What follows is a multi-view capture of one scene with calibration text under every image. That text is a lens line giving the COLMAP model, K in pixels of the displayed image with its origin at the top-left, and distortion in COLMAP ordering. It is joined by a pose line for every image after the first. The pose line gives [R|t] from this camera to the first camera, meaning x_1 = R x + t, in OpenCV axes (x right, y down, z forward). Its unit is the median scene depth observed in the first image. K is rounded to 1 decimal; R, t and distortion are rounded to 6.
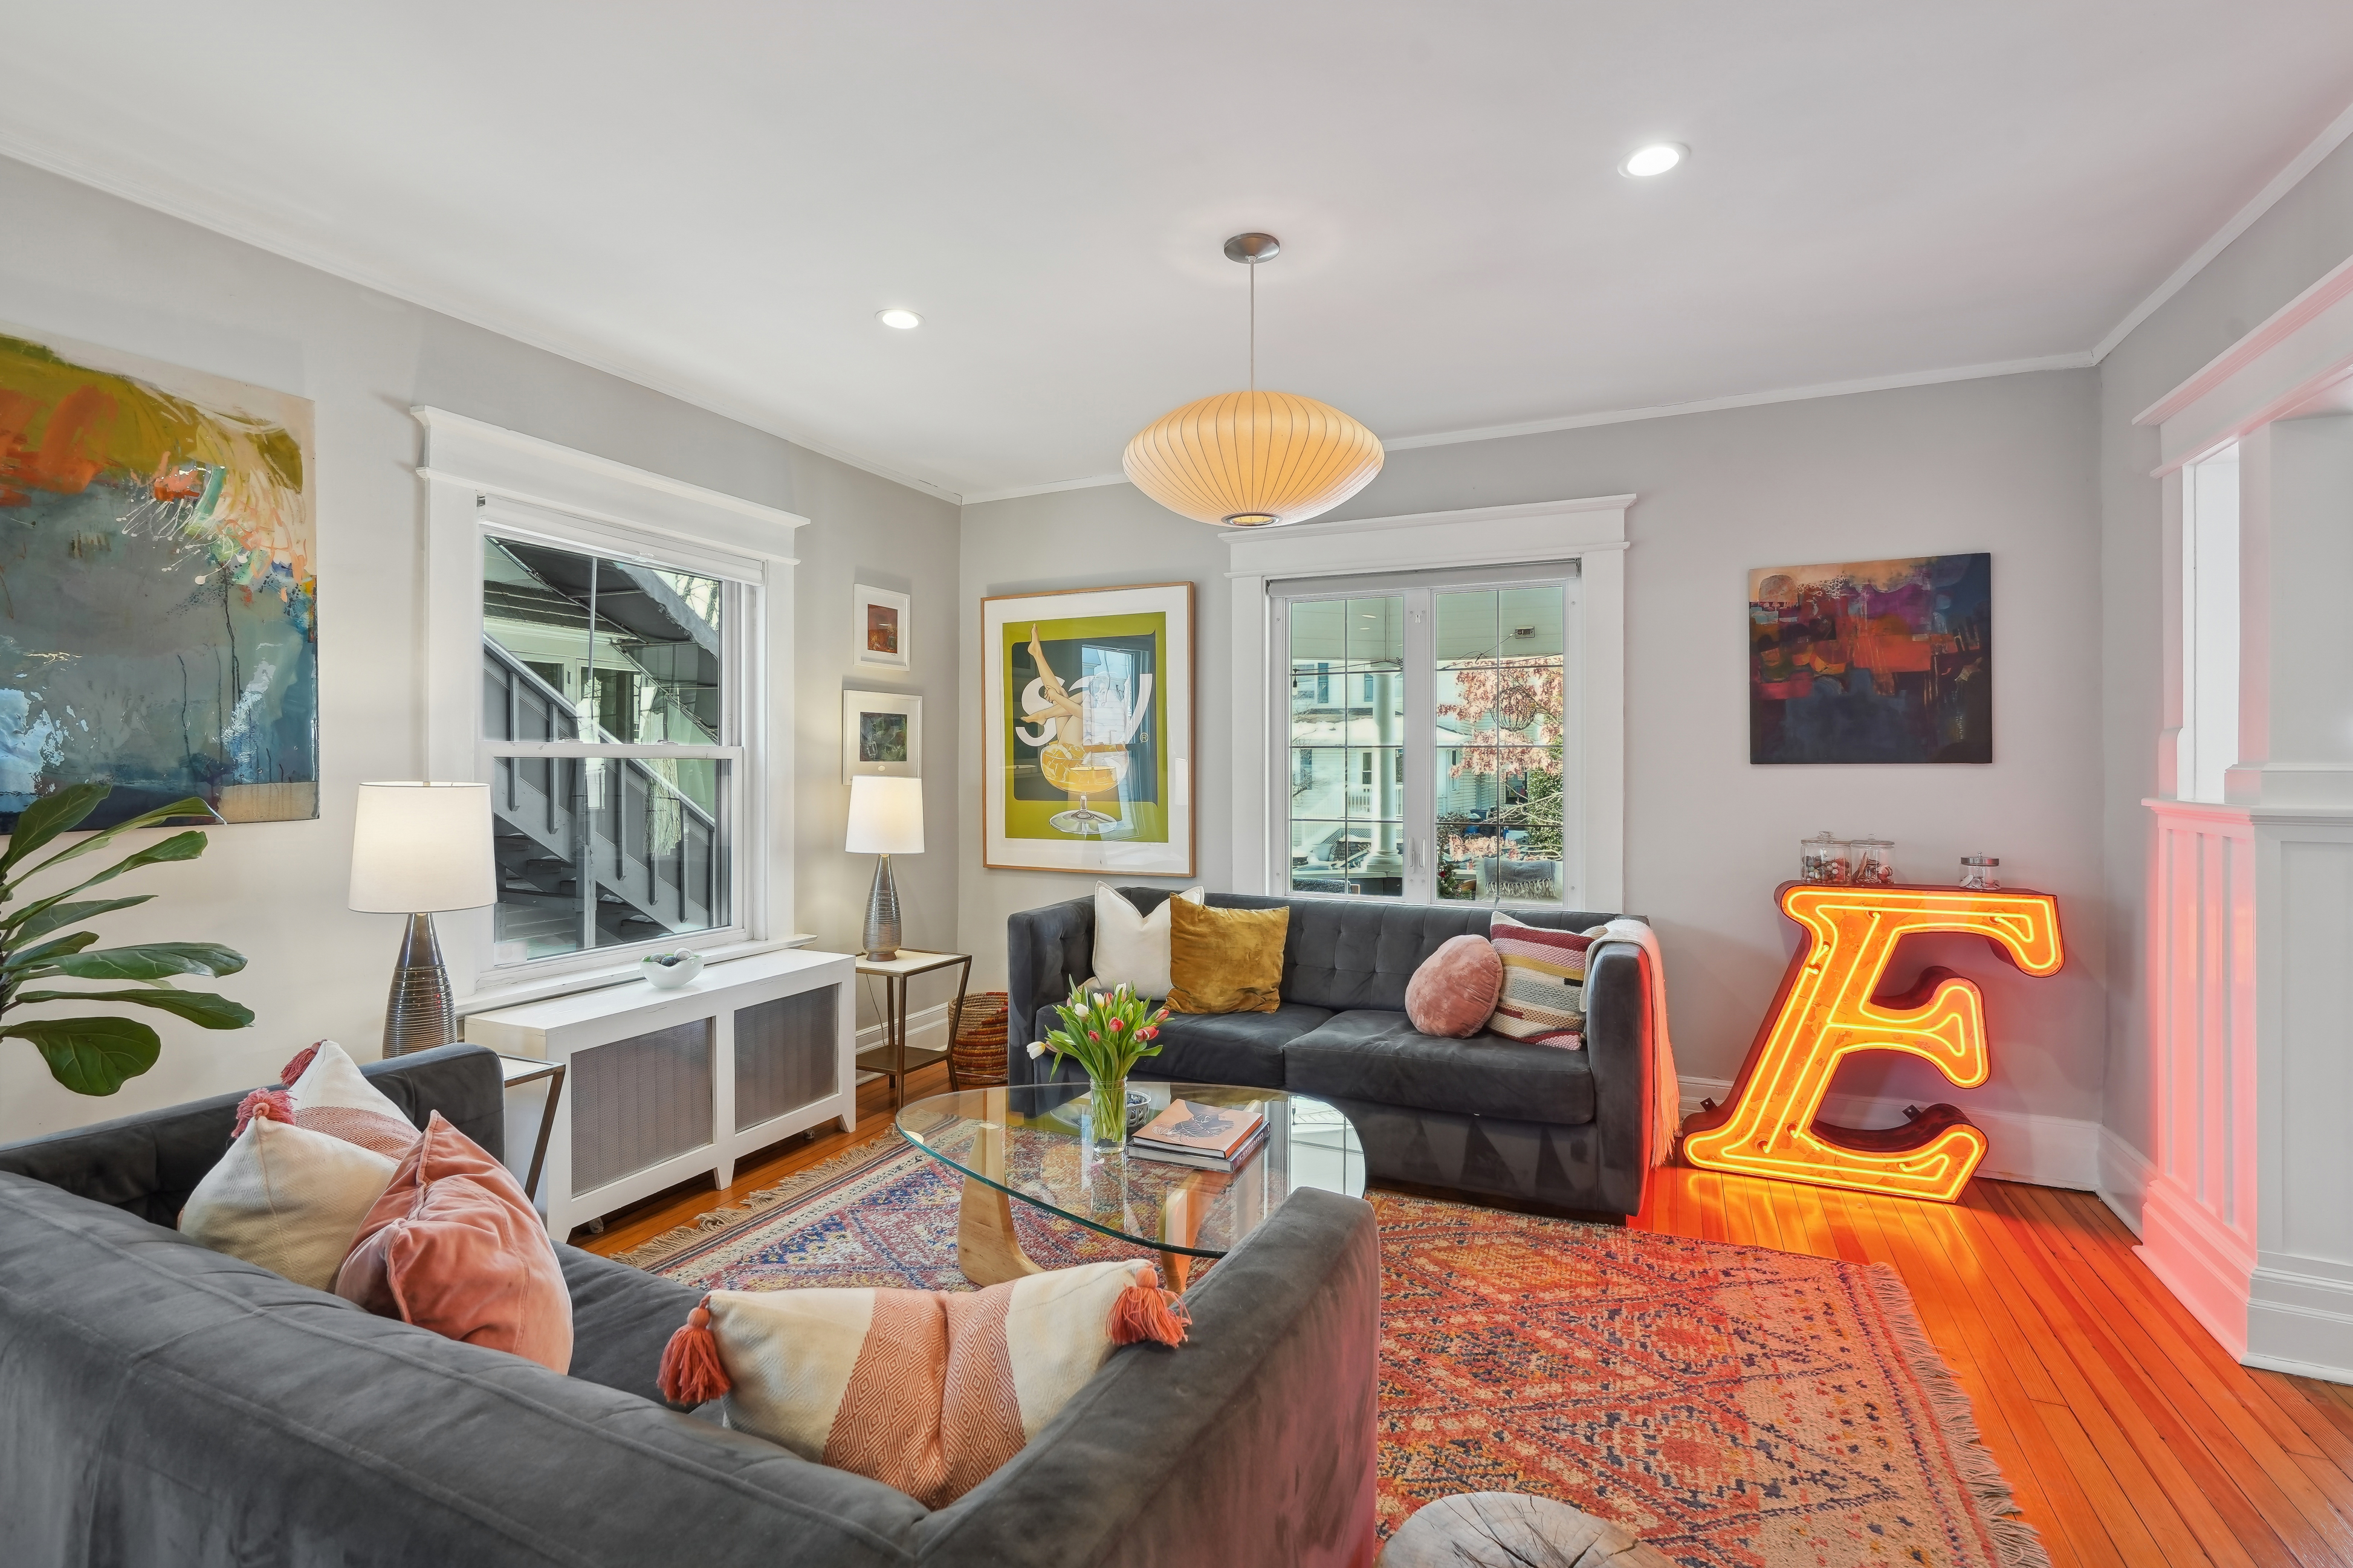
lens RADIAL K [[1095.6, 0, 1163.7], [0, 1095.6, 764.2], [0, 0, 1]] dist [-0.000176, 0.000575]
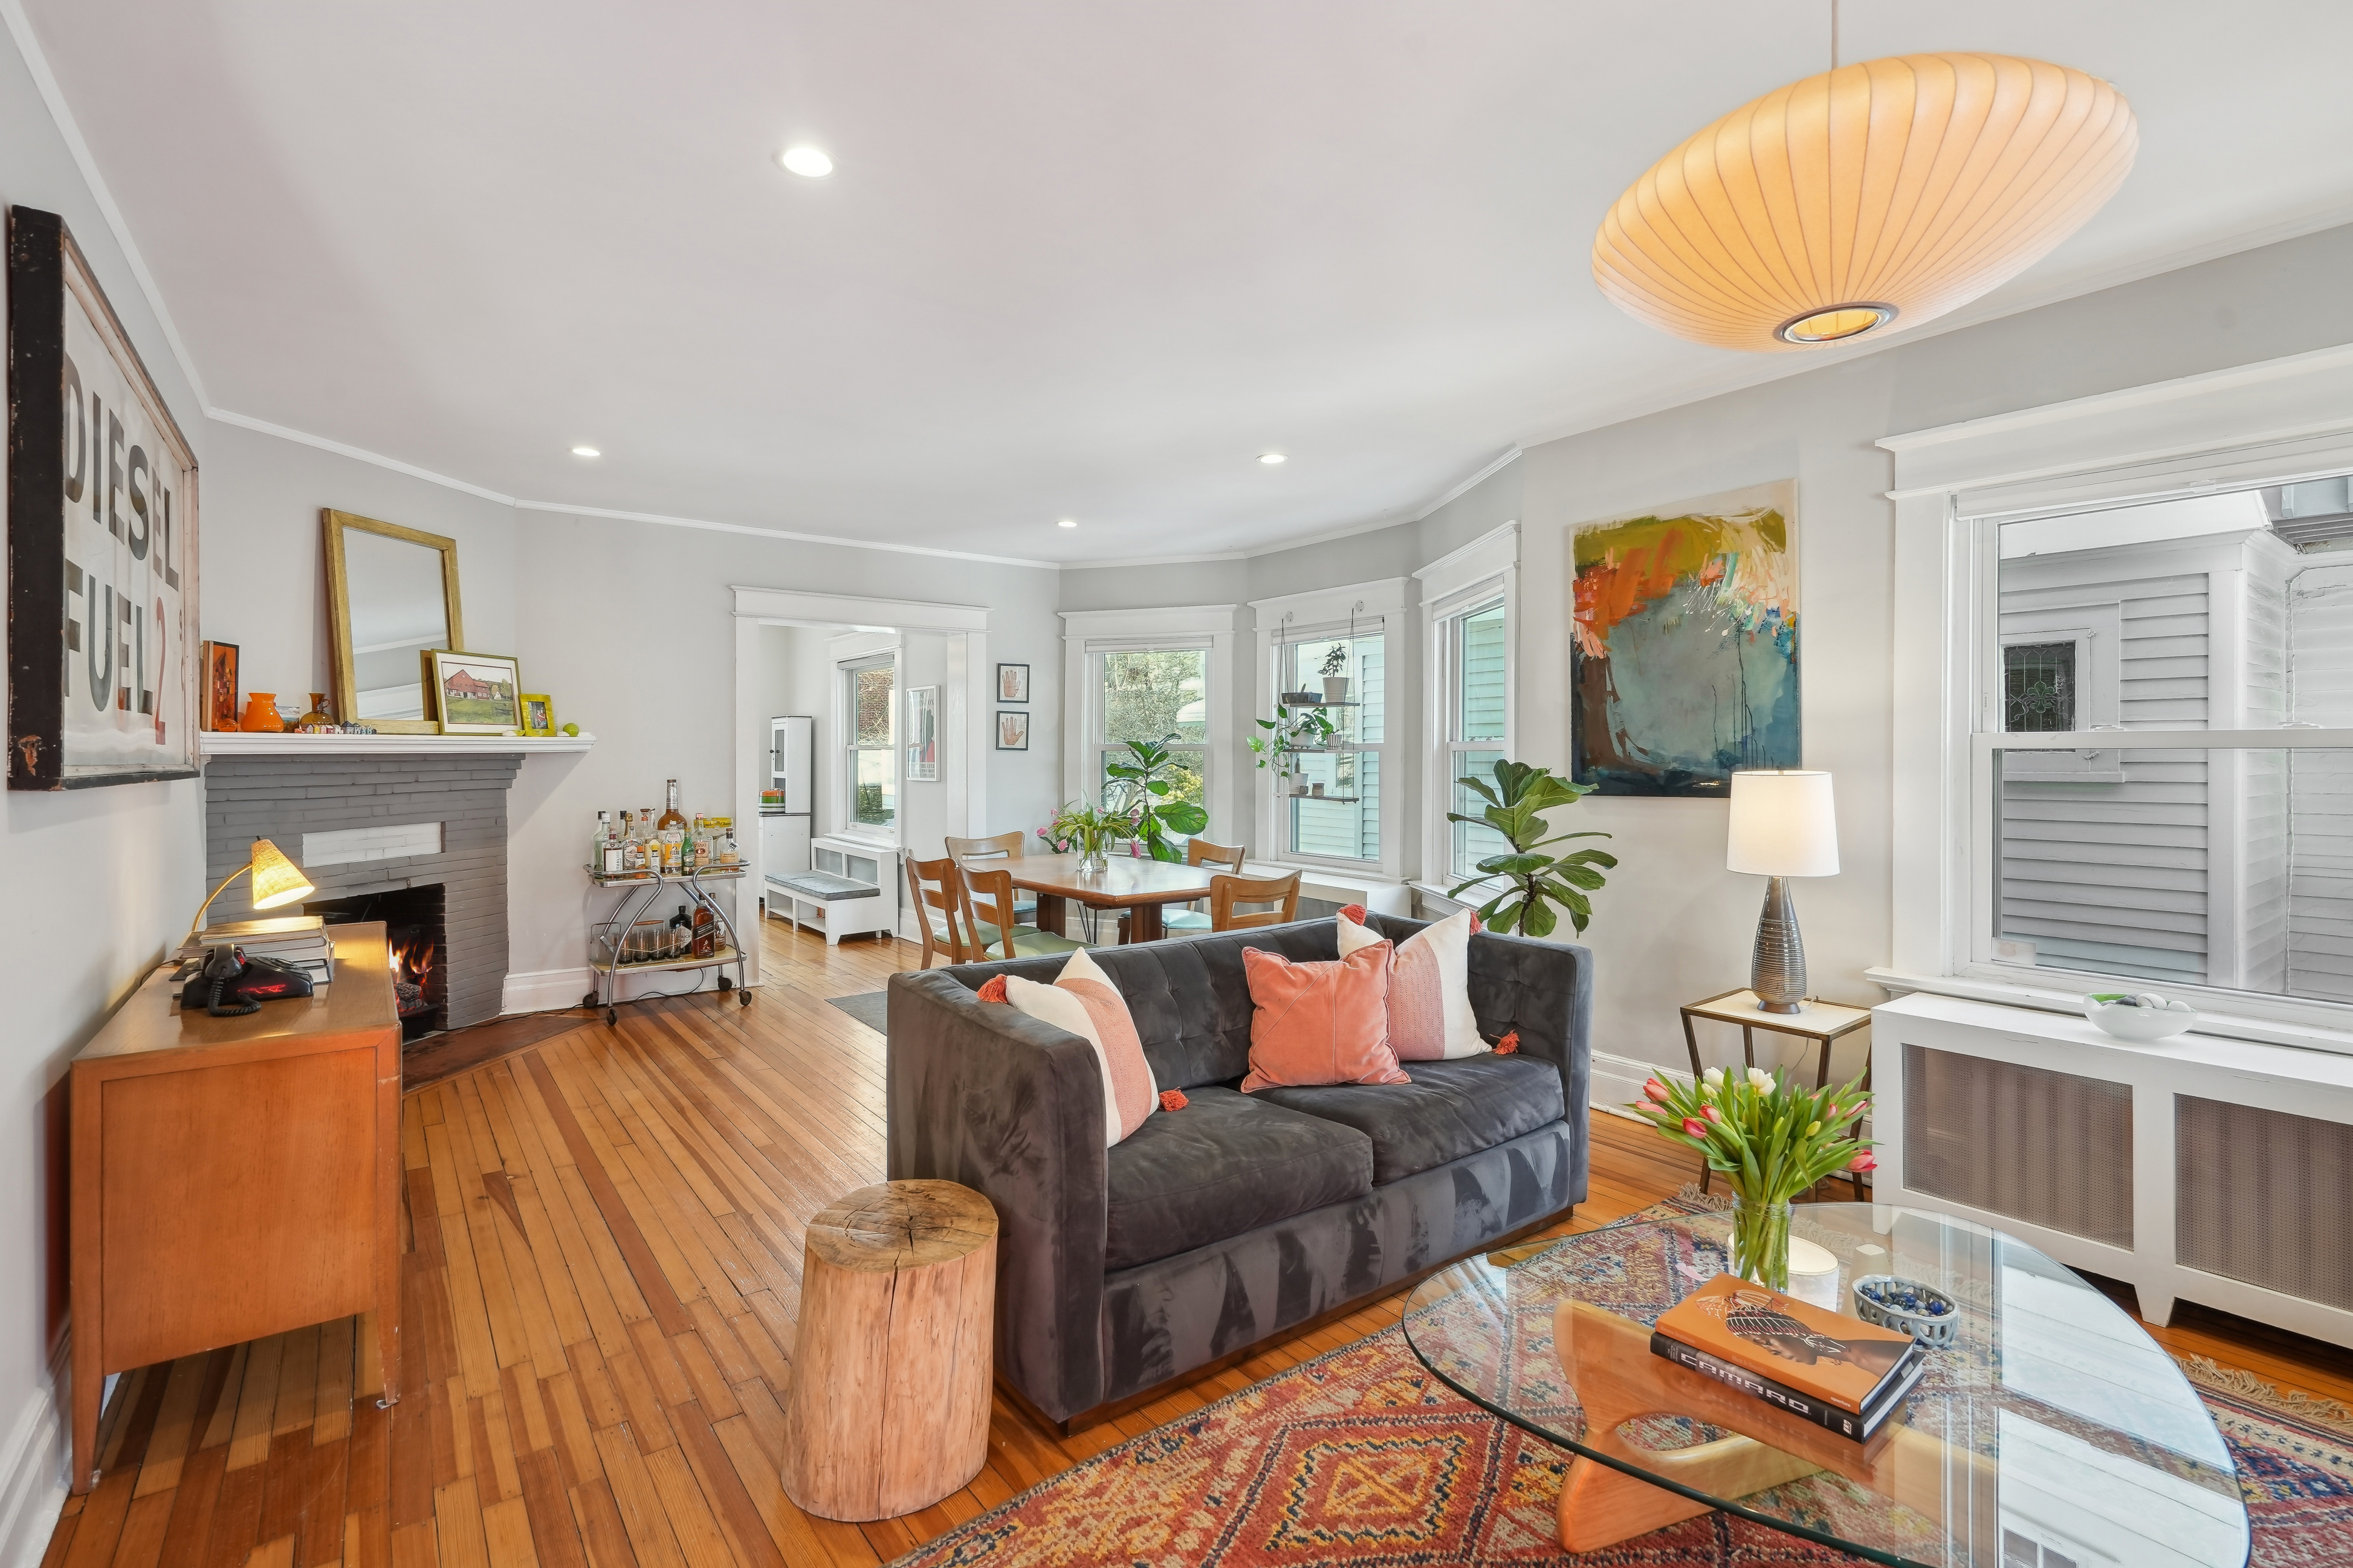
lens RADIAL K [[1095.6, 0, 1163.7], [0, 1095.6, 764.2], [0, 0, 1]] dist [-0.000176, 0.000575]
pose [[-0.483738, 0.010354, -0.875152, 0.575418], [0.006275, 0.999945, 0.008362, -0.005393], [0.875190, -0.001446, -0.483777, 0.766616]]
